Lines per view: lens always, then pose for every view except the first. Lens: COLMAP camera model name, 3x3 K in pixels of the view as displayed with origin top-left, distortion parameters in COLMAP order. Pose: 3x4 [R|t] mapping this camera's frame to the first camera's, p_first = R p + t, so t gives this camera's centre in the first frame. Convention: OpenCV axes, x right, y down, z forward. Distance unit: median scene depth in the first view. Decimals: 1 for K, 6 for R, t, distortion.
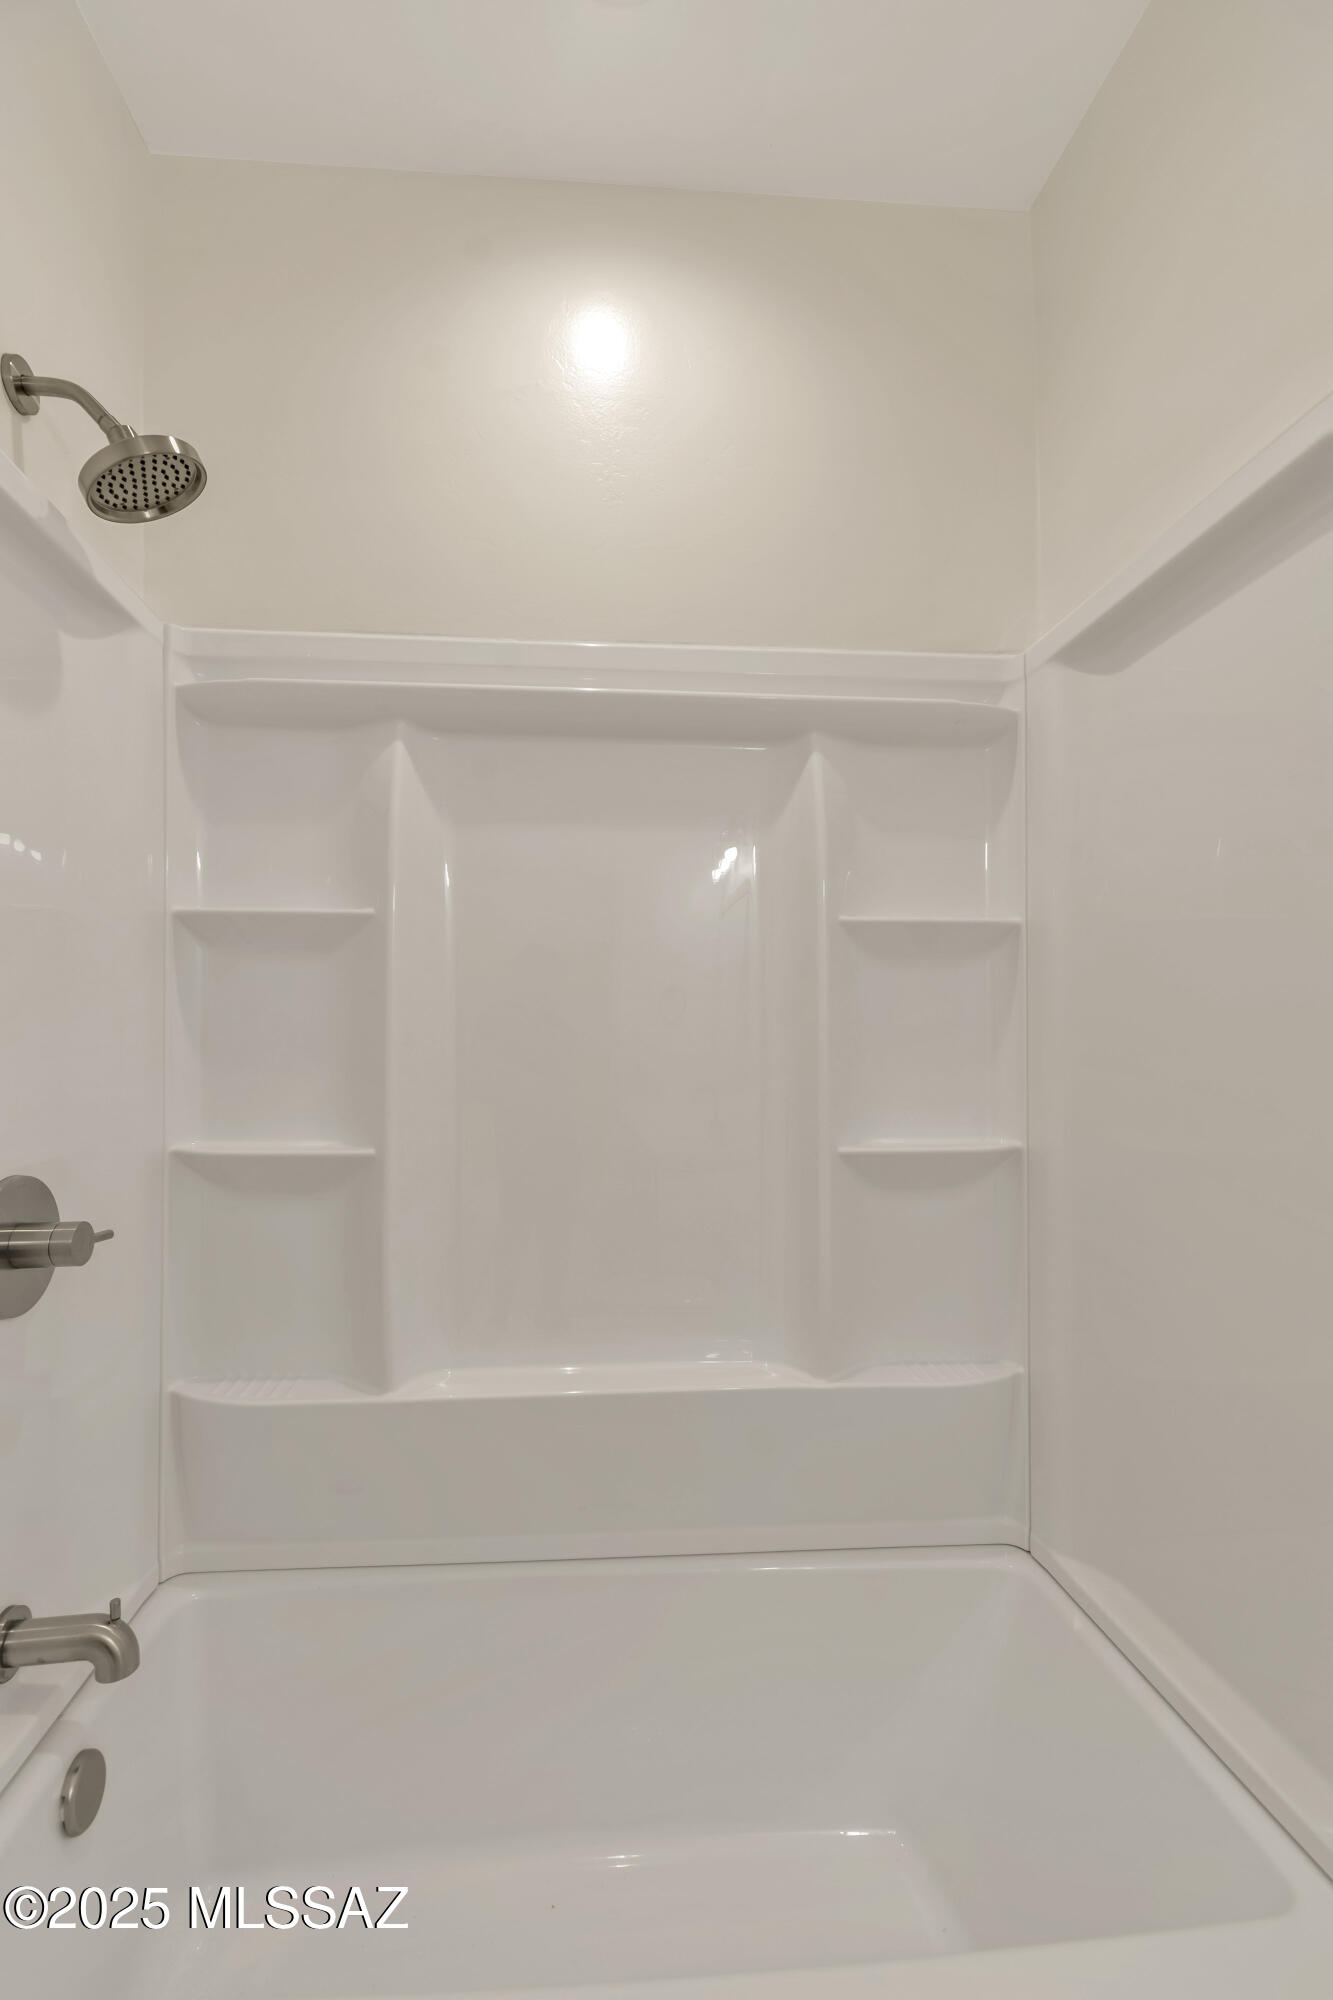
lens RADIAL K [[901.4, 0, 614.6], [0, 901.4, 1032.5], [0, 0, 1]] dist [0.008053, -0.003674]
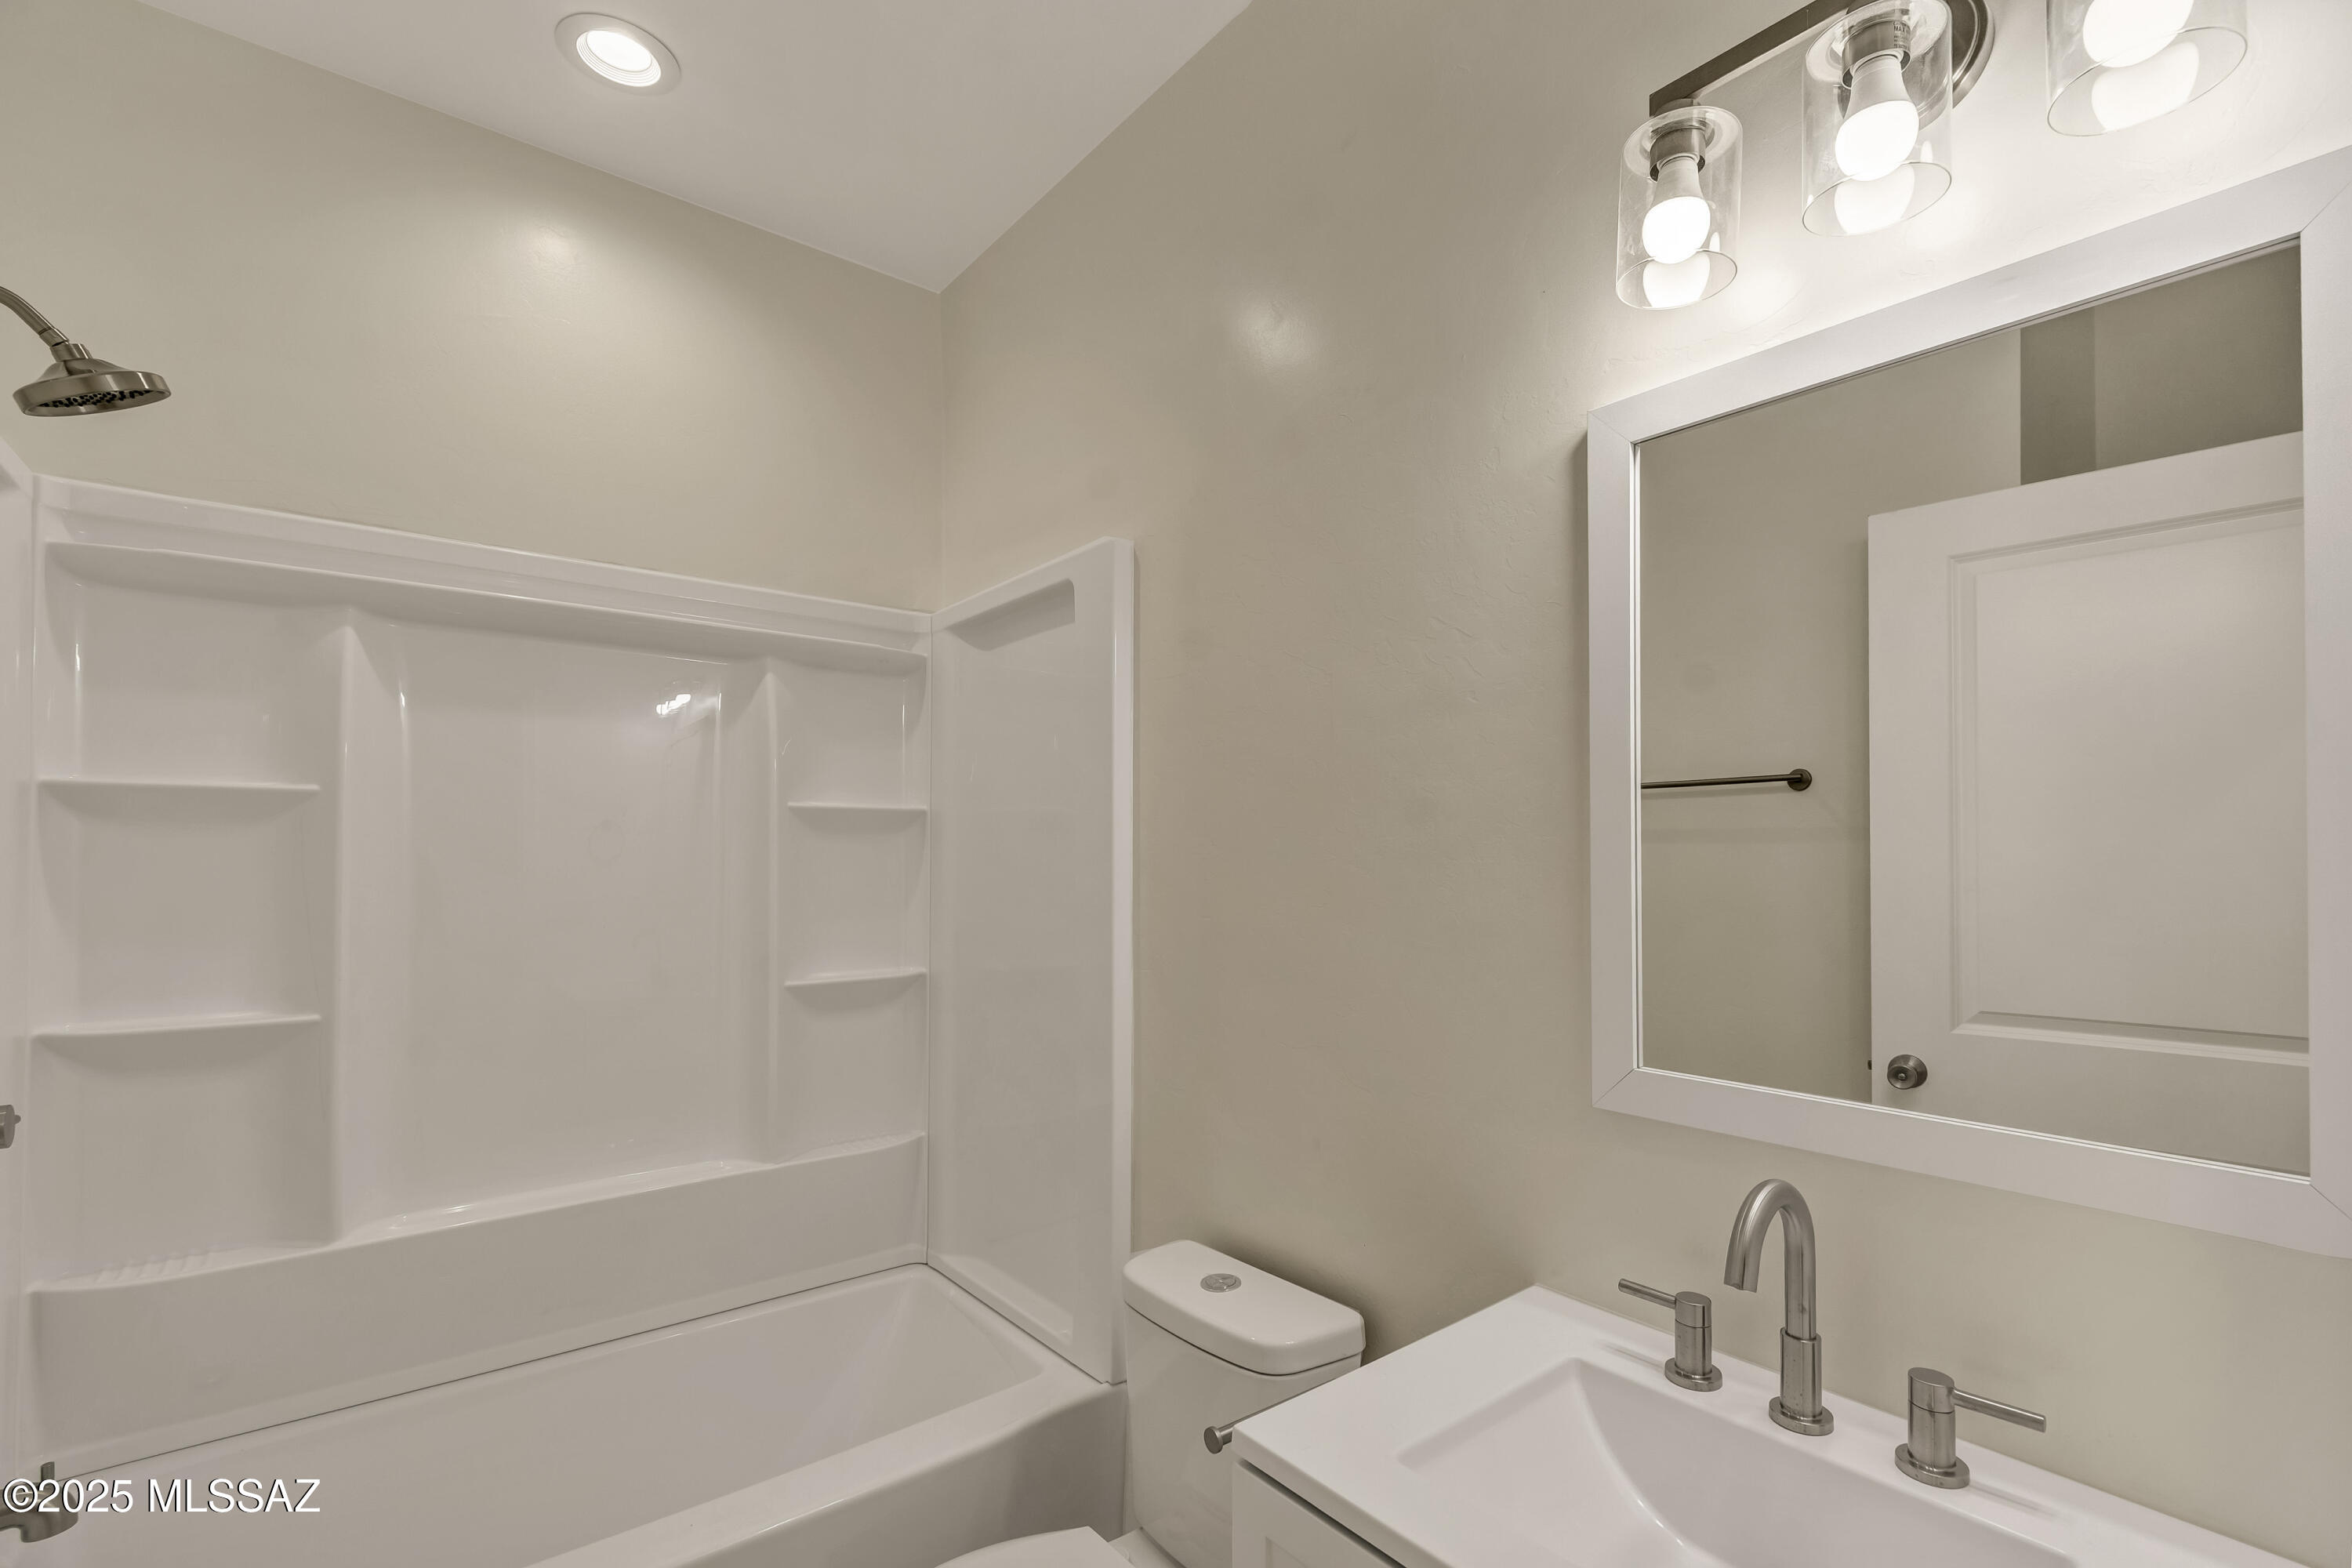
lens RADIAL K [[1060.1, 0, 1245.7], [0, 1060.1, 833.6], [0, 0, 1]] dist [0.008053, -0.003674]
pose [[0.797554, 0.013626, 0.603094, -0.149352], [-0.005928, 0.999874, -0.014752, -0.068079], [-0.603219, 0.008190, 0.797534, -0.627551]]
